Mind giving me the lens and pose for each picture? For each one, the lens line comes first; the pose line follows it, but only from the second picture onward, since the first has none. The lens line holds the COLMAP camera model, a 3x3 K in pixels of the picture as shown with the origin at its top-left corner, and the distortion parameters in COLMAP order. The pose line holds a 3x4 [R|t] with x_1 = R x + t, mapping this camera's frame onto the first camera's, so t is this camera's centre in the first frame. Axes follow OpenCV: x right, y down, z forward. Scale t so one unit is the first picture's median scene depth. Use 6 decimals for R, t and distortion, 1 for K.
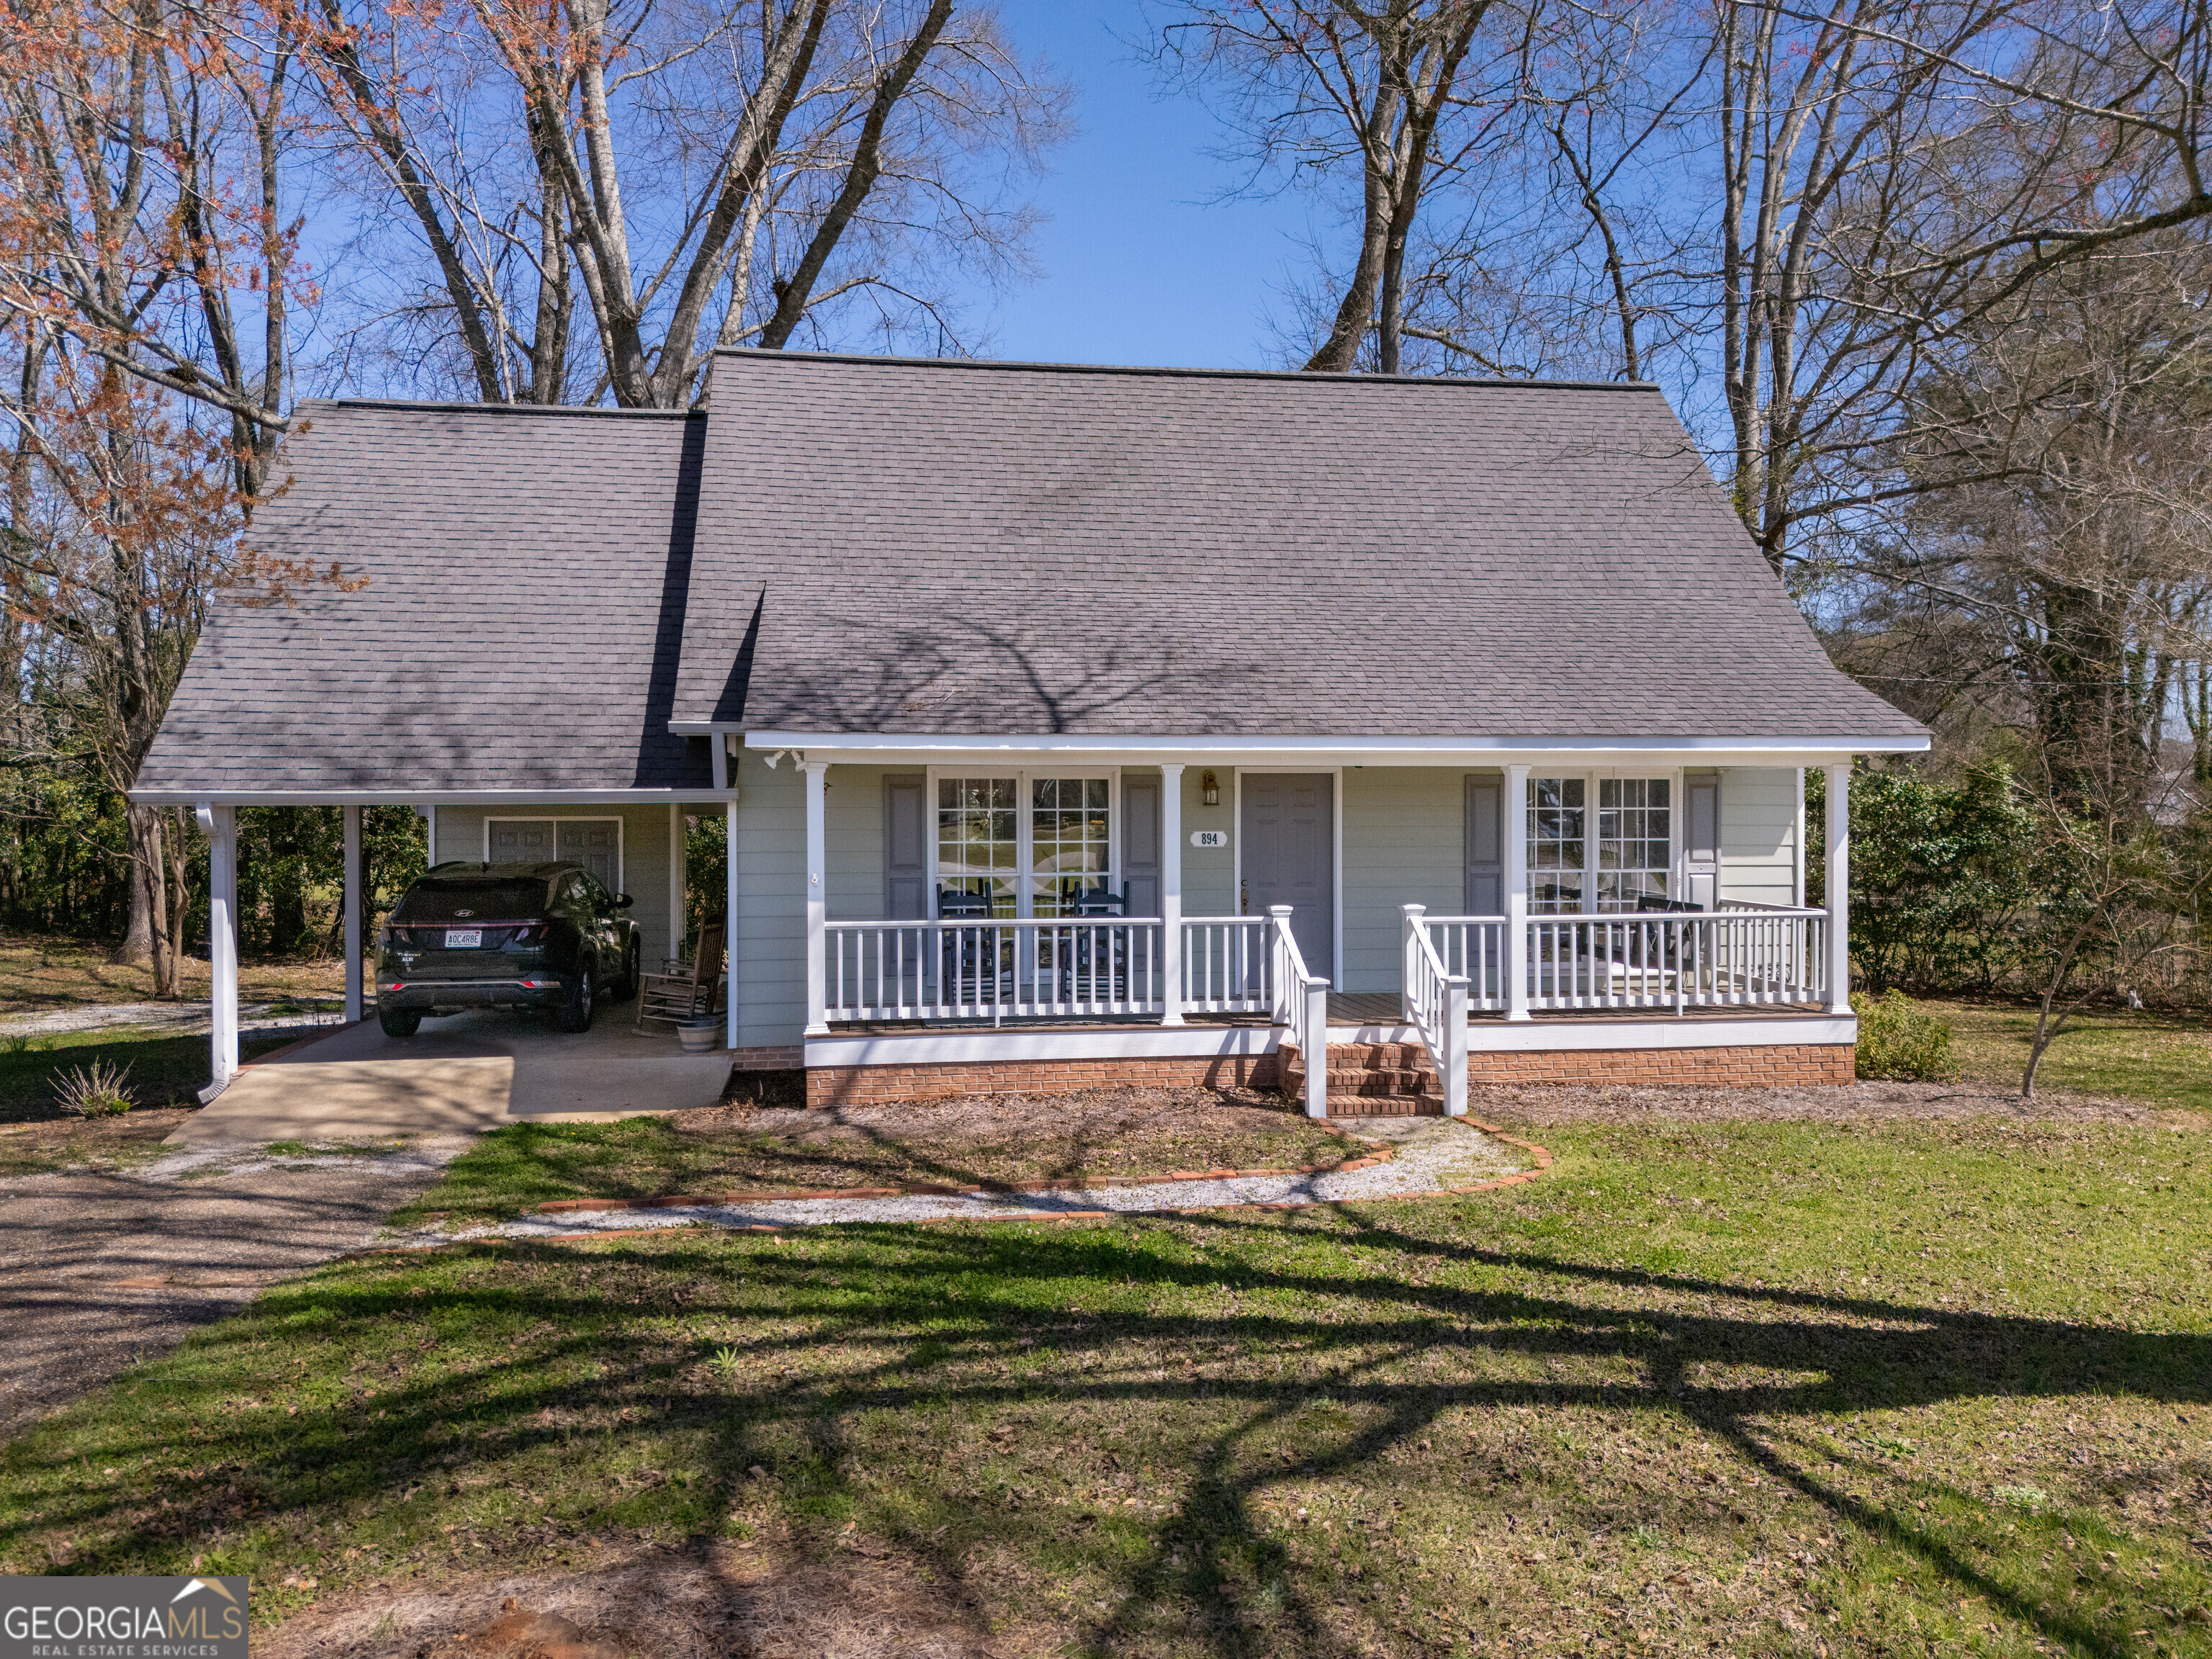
lens RADIAL K [[1605.1, 0, 1120.0], [0, 1605.1, 845.7], [0, 0, 1]] dist [0.053097, -0.012522]
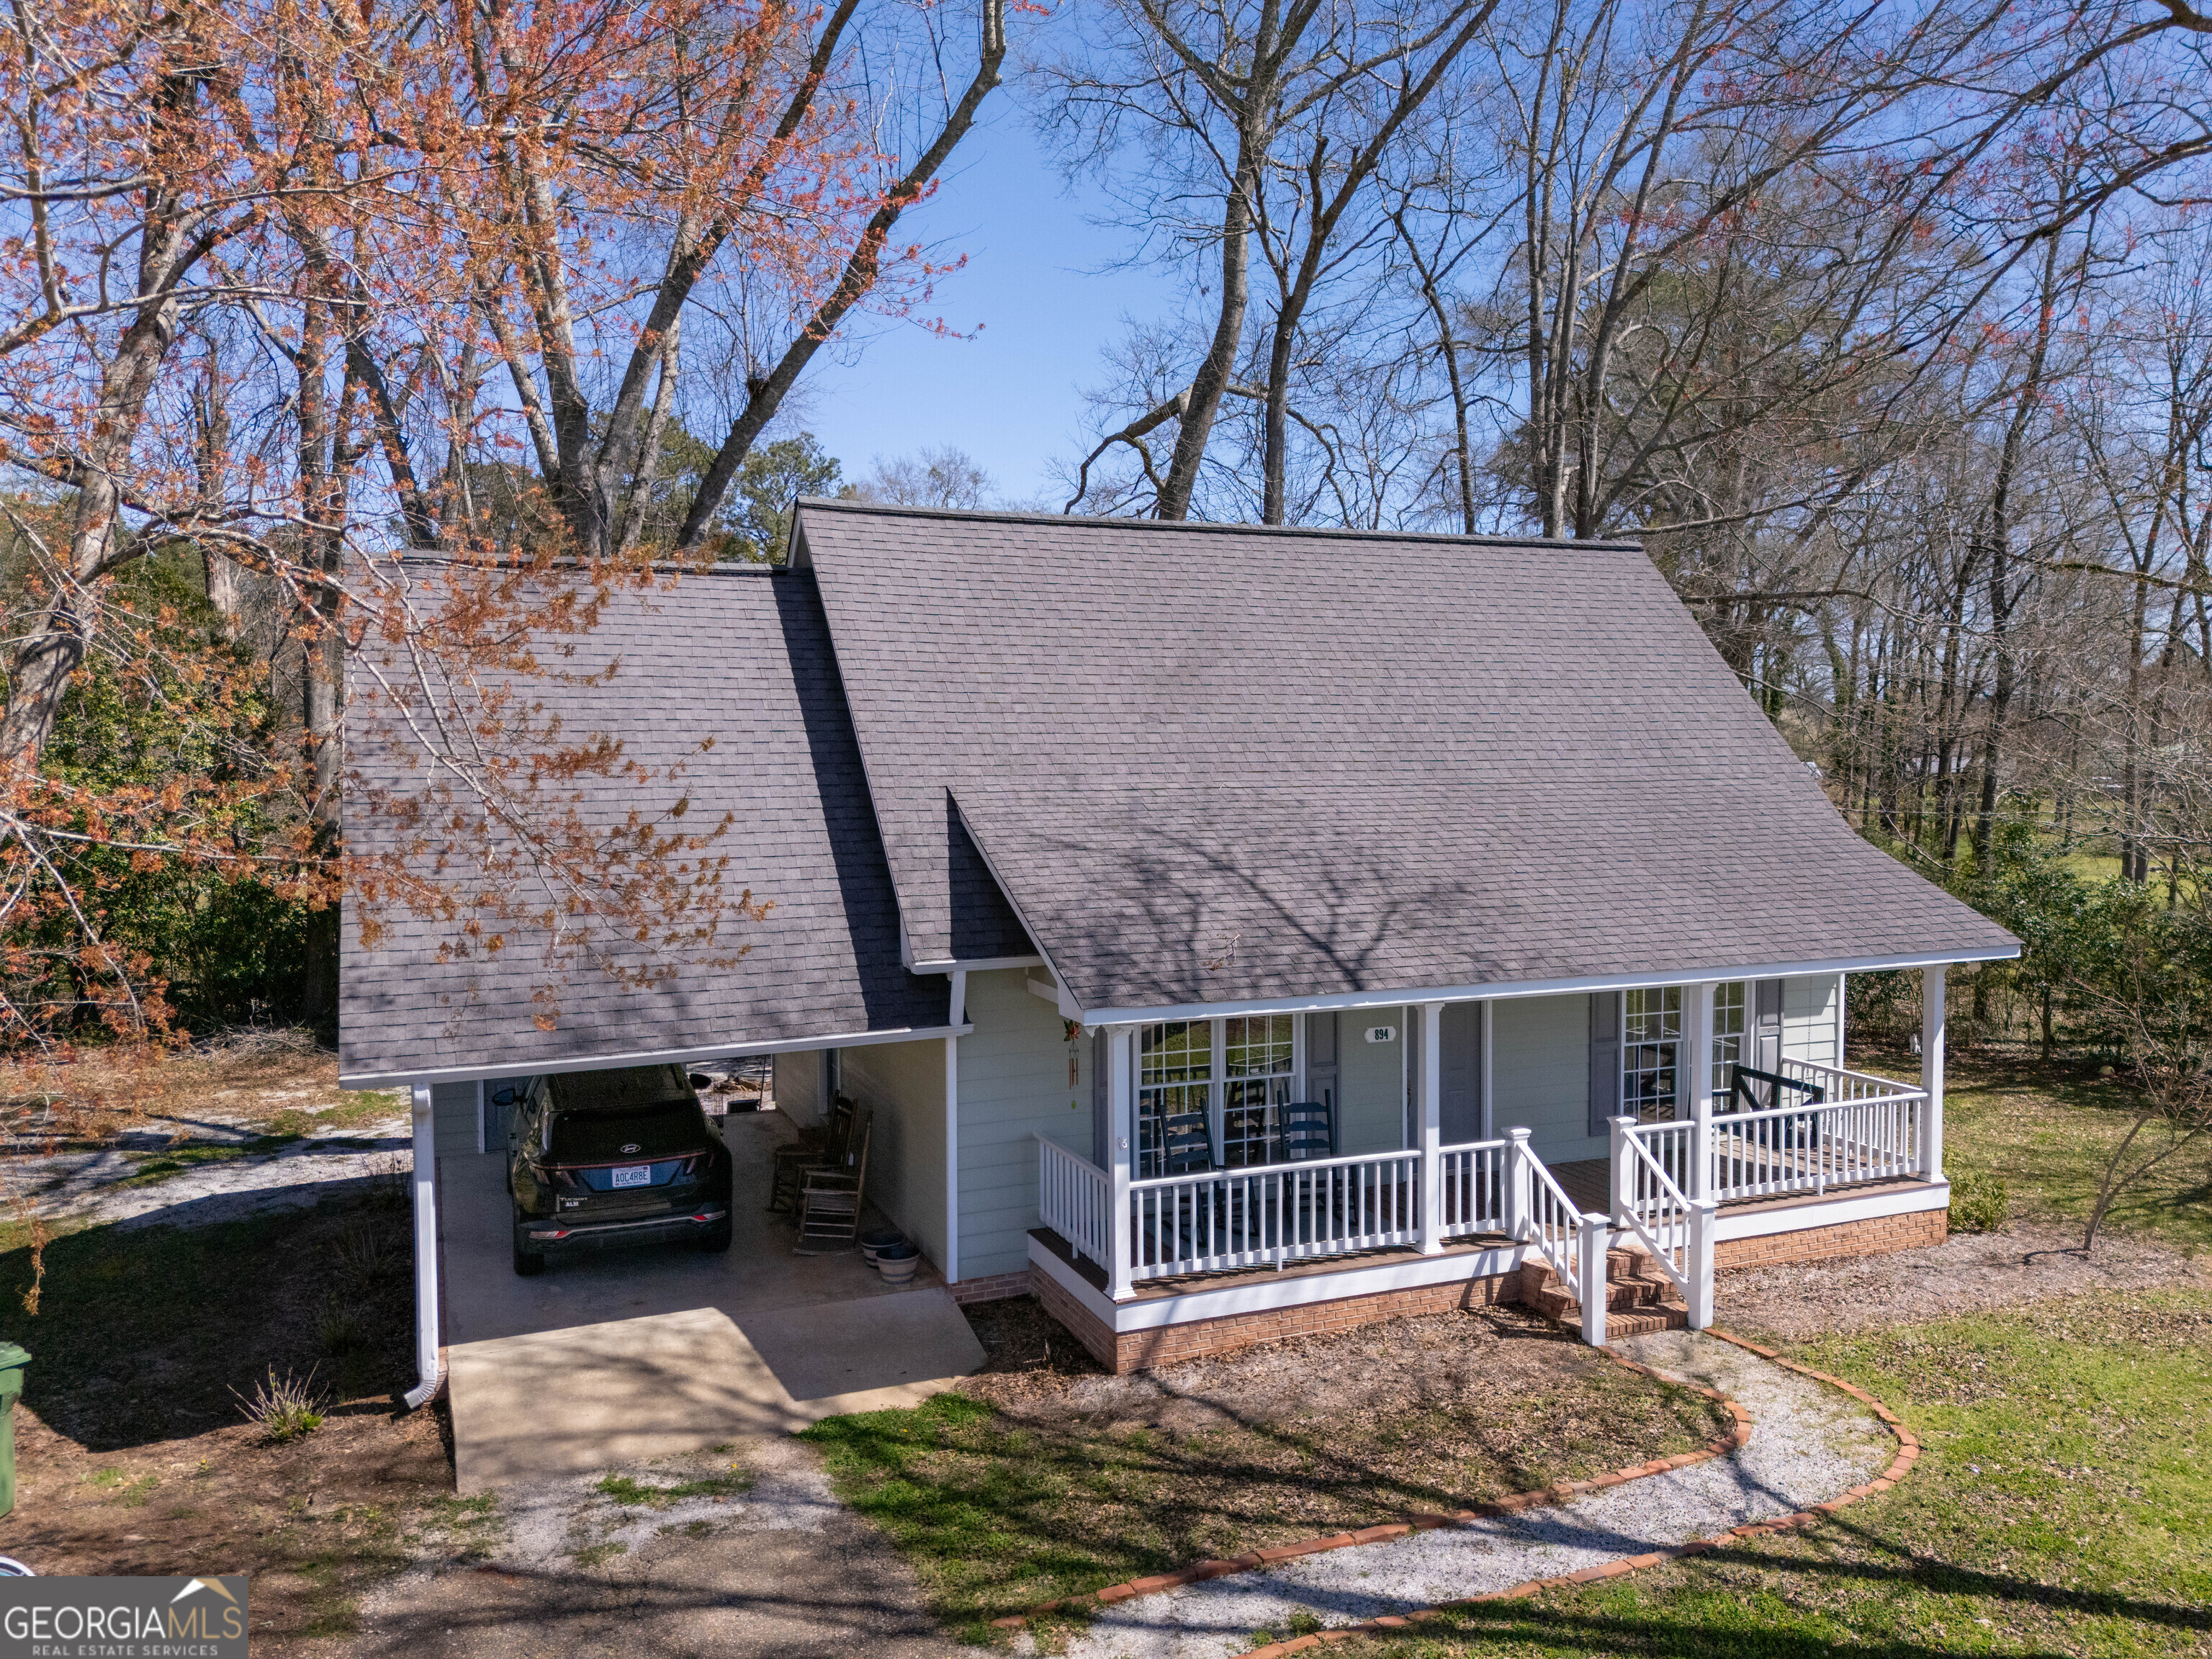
lens RADIAL K [[1605.1, 0, 1113.1], [0, 1605.1, 857.7], [0, 0, 1]] dist [0.053097, -0.012522]
pose [[0.971126, -0.017289, 0.237939, -0.390386], [0.007181, 0.999037, 0.043283, -0.180373], [-0.238458, -0.040324, 0.970315, 0.043280]]
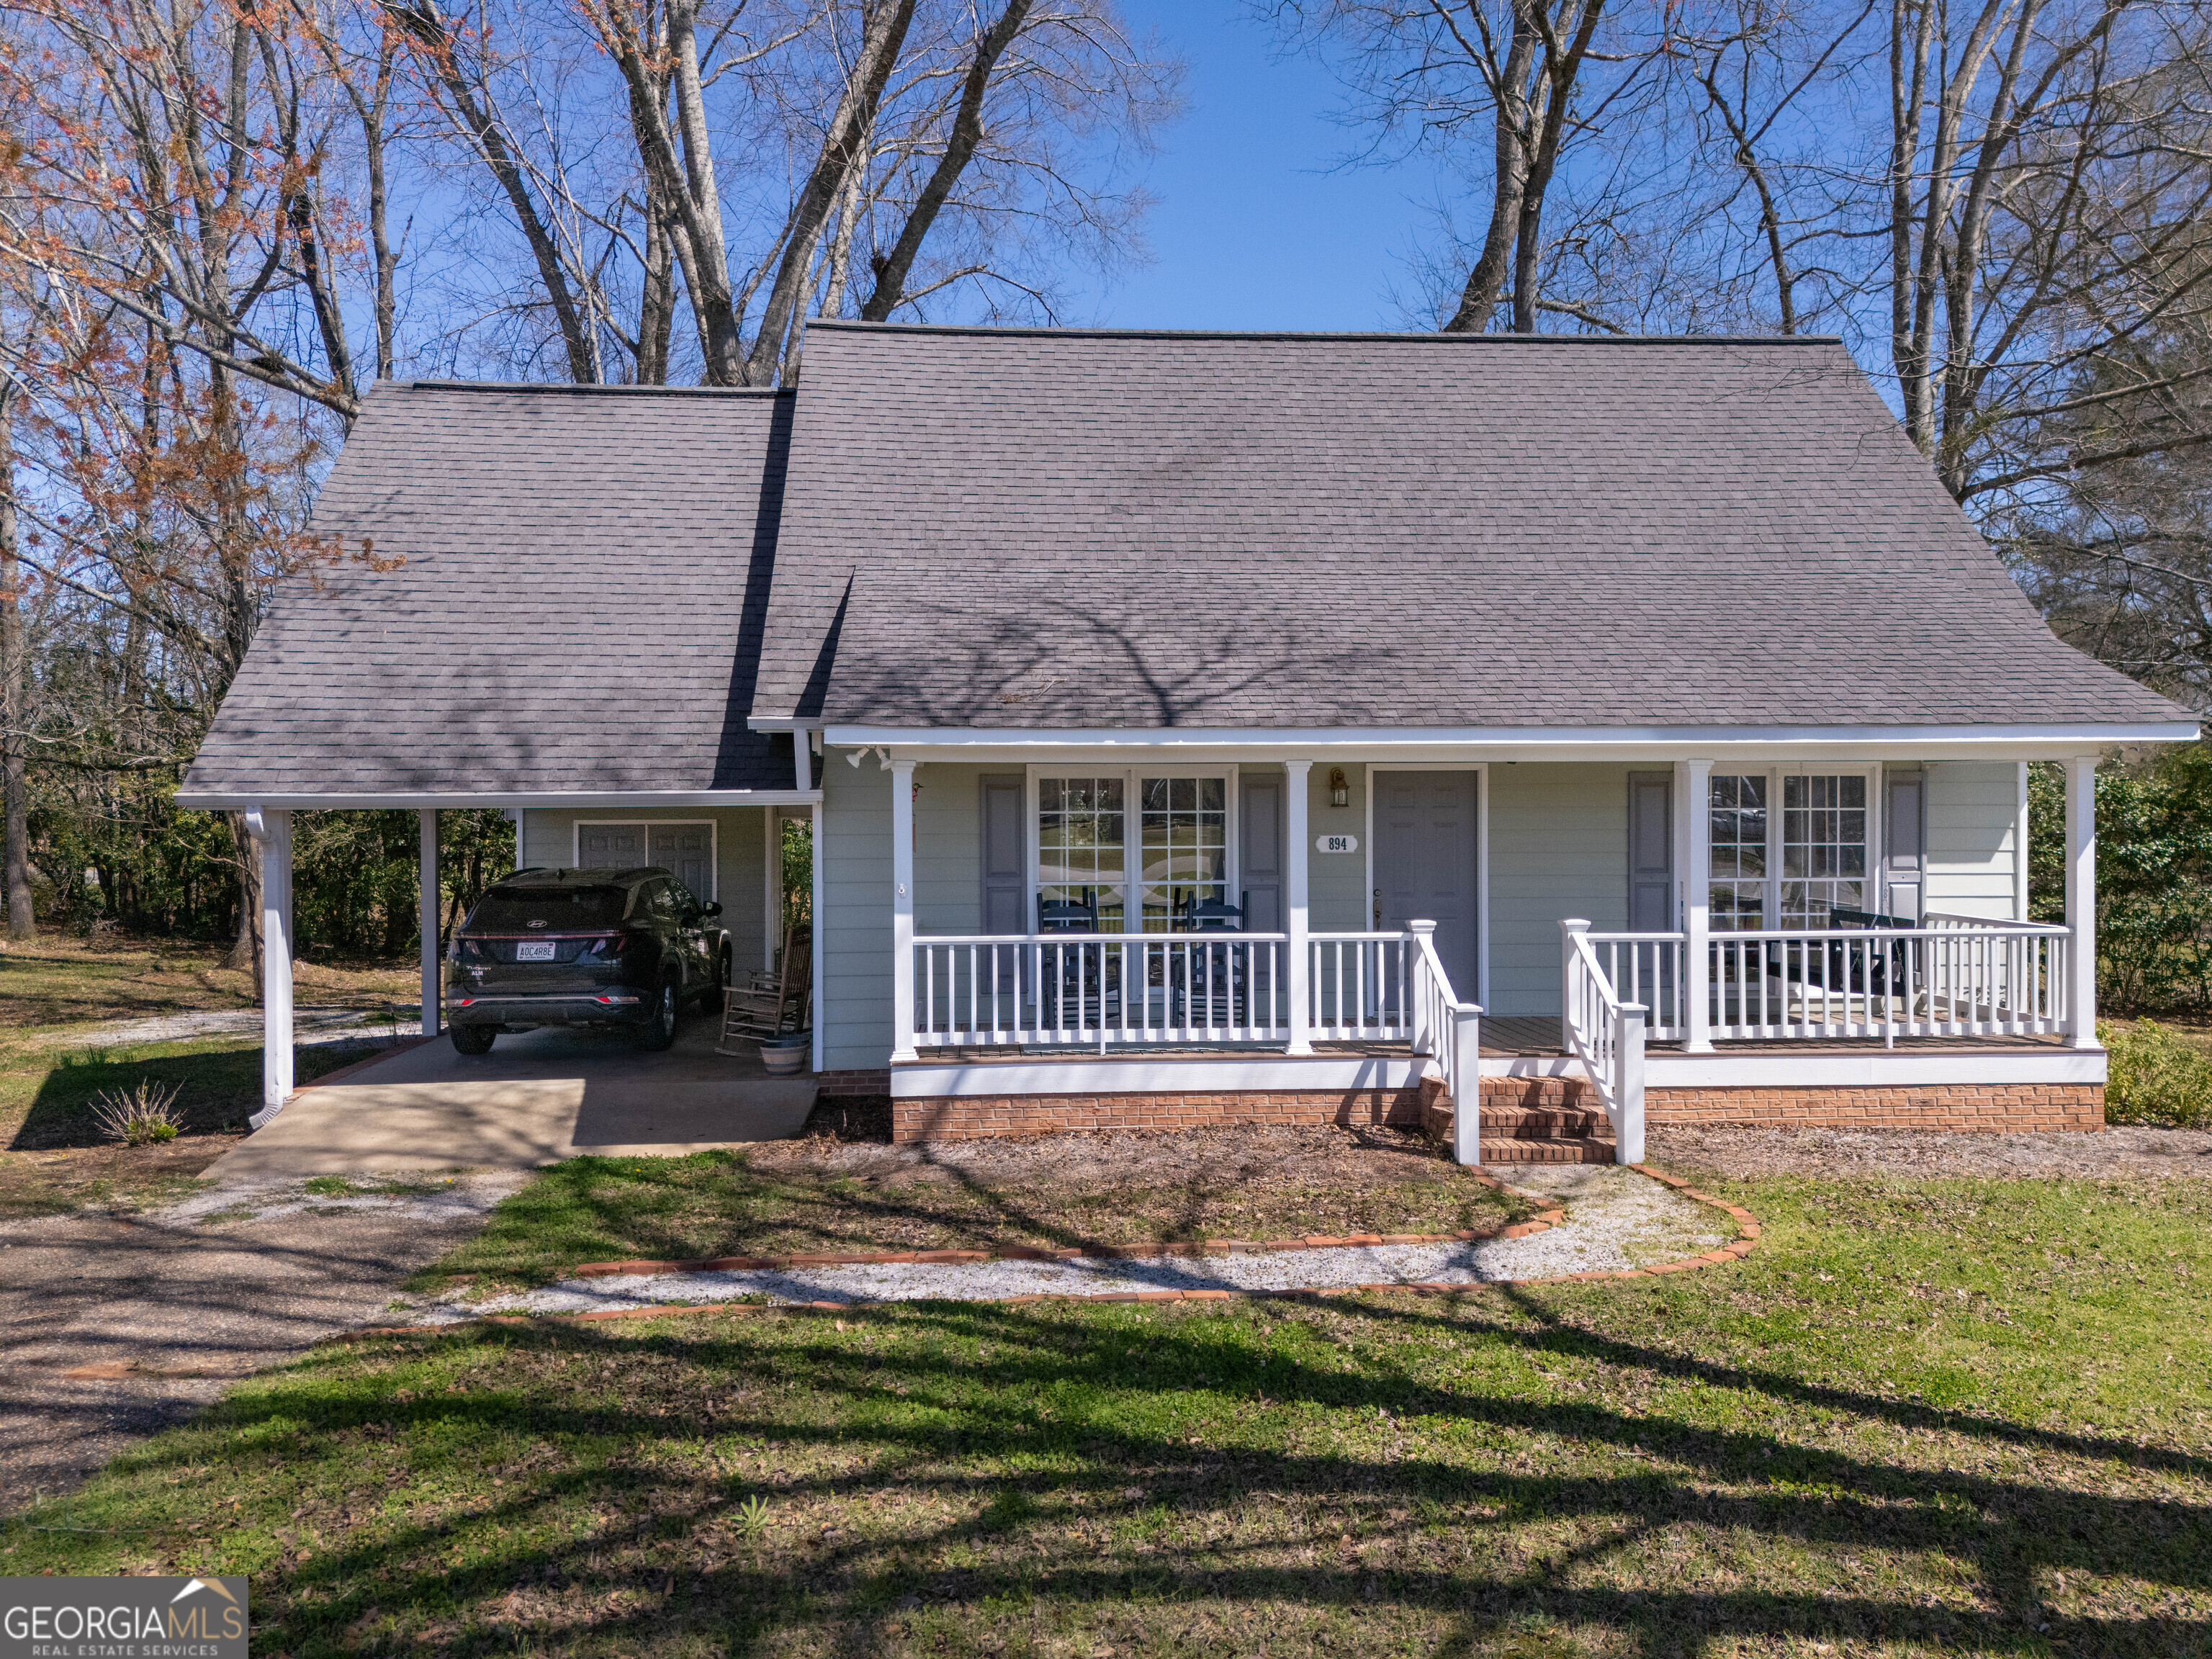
lens RADIAL K [[1605.1, 0, 1106.3], [0, 1605.1, 843.5], [0, 0, 1]] dist [0.053097, -0.012522]
pose [[0.997024, -0.000477, -0.077088, -0.004938], [0.000321, 0.999998, -0.002033, -0.002913], [0.077089, 0.002002, 0.997022, 0.100909]]
